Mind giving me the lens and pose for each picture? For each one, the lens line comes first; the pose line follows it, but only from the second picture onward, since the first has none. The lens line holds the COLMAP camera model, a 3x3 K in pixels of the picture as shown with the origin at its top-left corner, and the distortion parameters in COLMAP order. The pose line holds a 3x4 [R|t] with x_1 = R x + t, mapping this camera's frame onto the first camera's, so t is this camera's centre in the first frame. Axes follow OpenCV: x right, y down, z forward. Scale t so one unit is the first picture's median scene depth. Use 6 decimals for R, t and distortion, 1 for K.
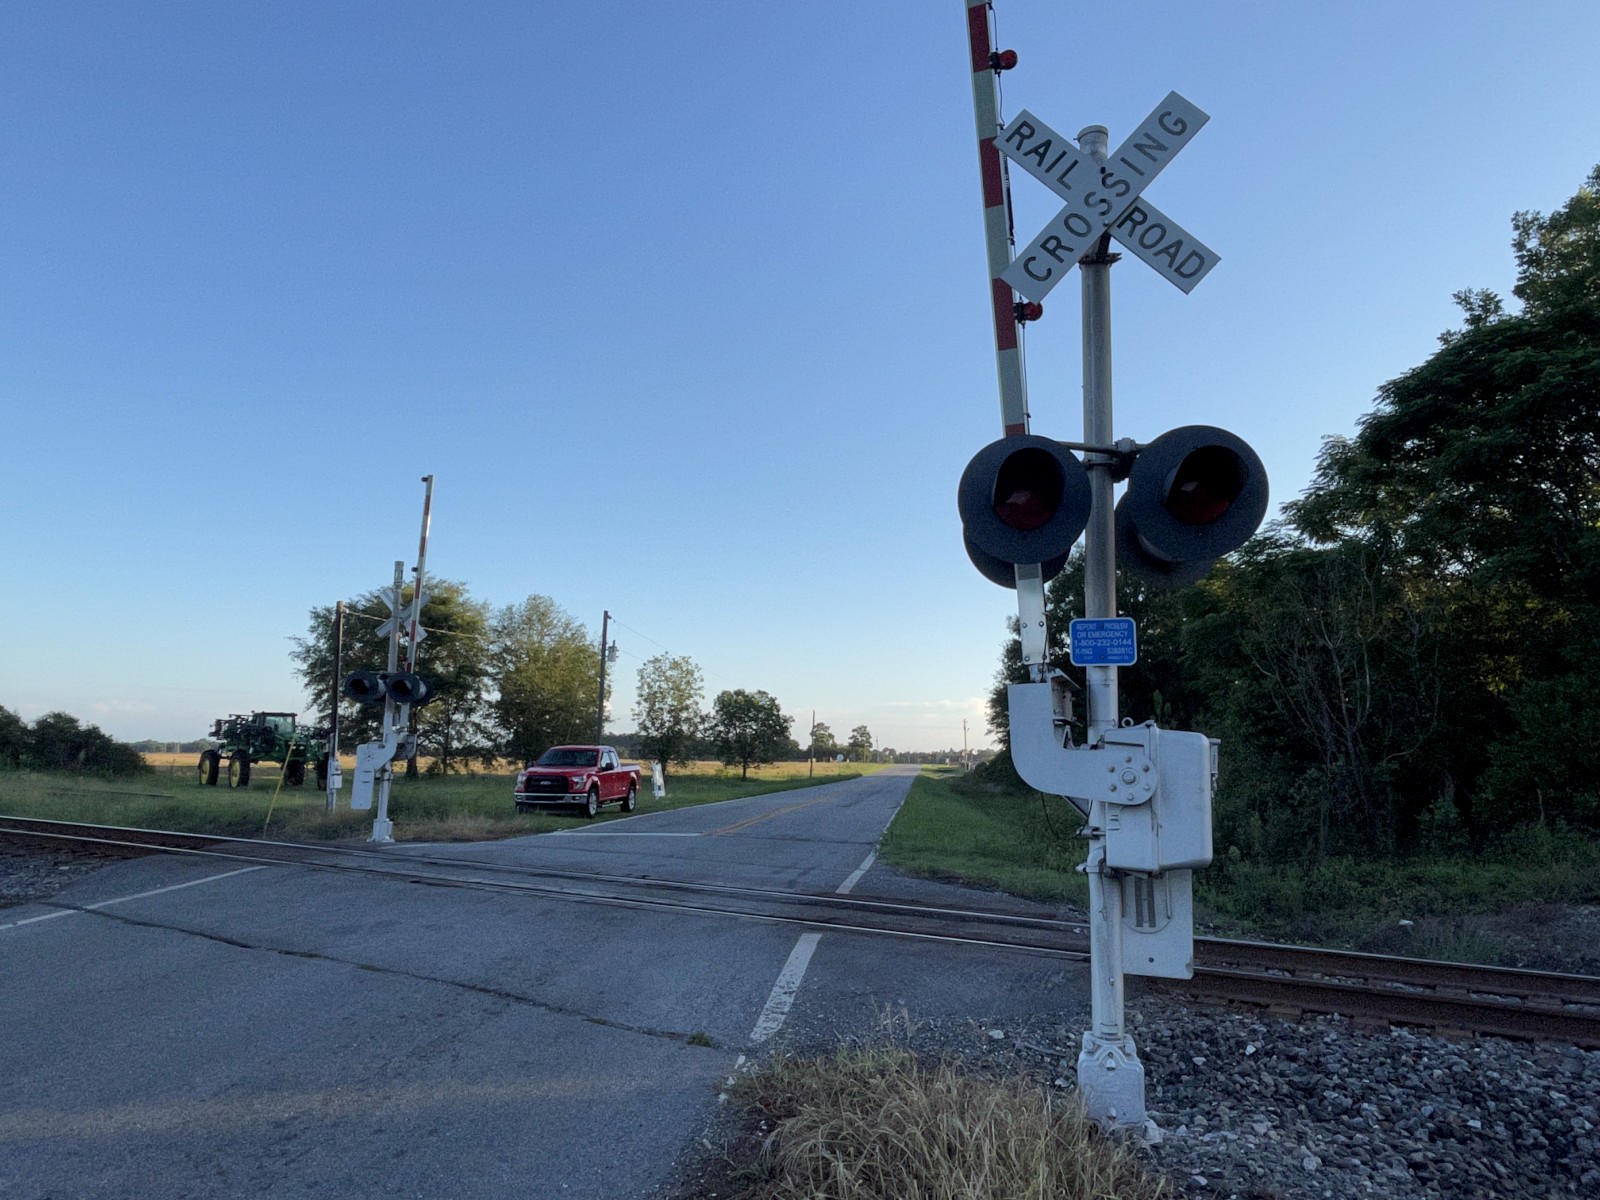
lens RADIAL K [[1058.3, 0, 806.2], [0, 1058.3, 599.6], [0, 0, 1]] dist [-0.002849, -0.003153]
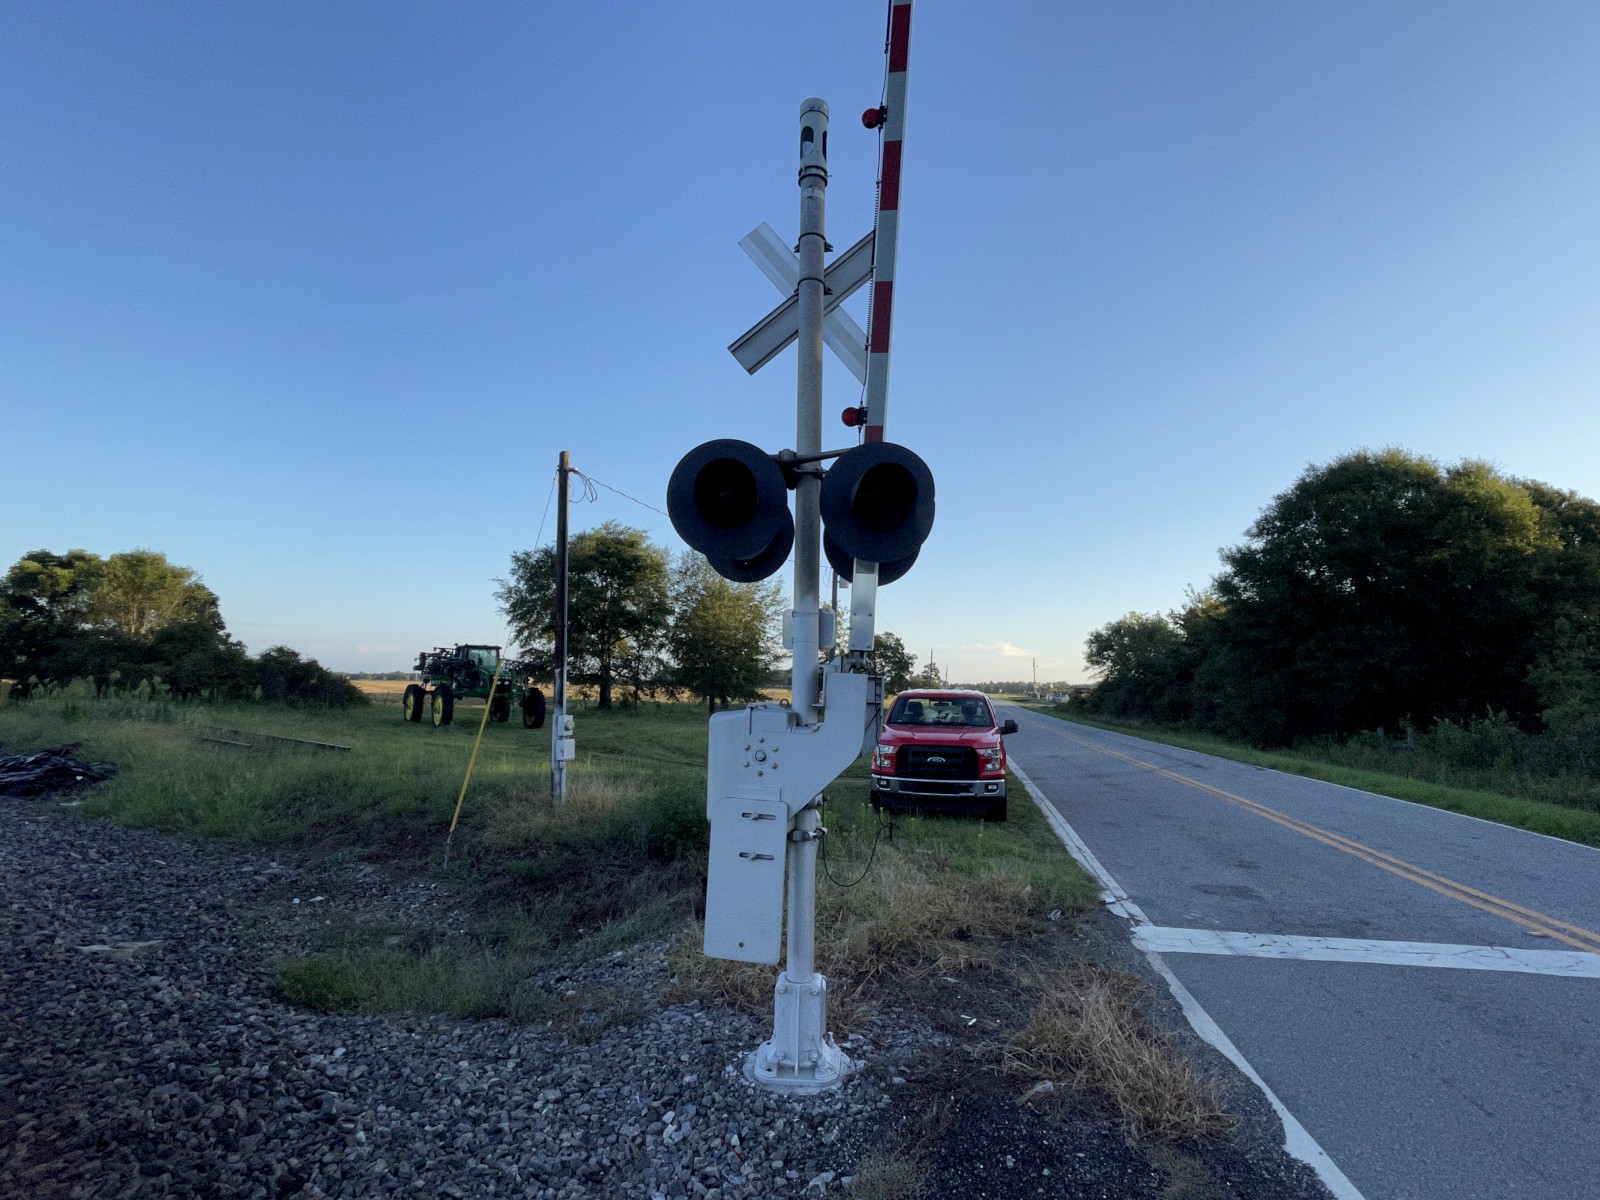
lens RADIAL K [[812.3, 0, 800.0], [0, 812.3, 600.0], [0, 0, 1]] dist [0.005080, 0.000352]
pose [[0.995474, -0.002766, -0.094993, -0.118910], [0.006705, 0.999130, 0.041168, 0.031004], [0.094796, -0.041619, 0.994626, 0.247123]]
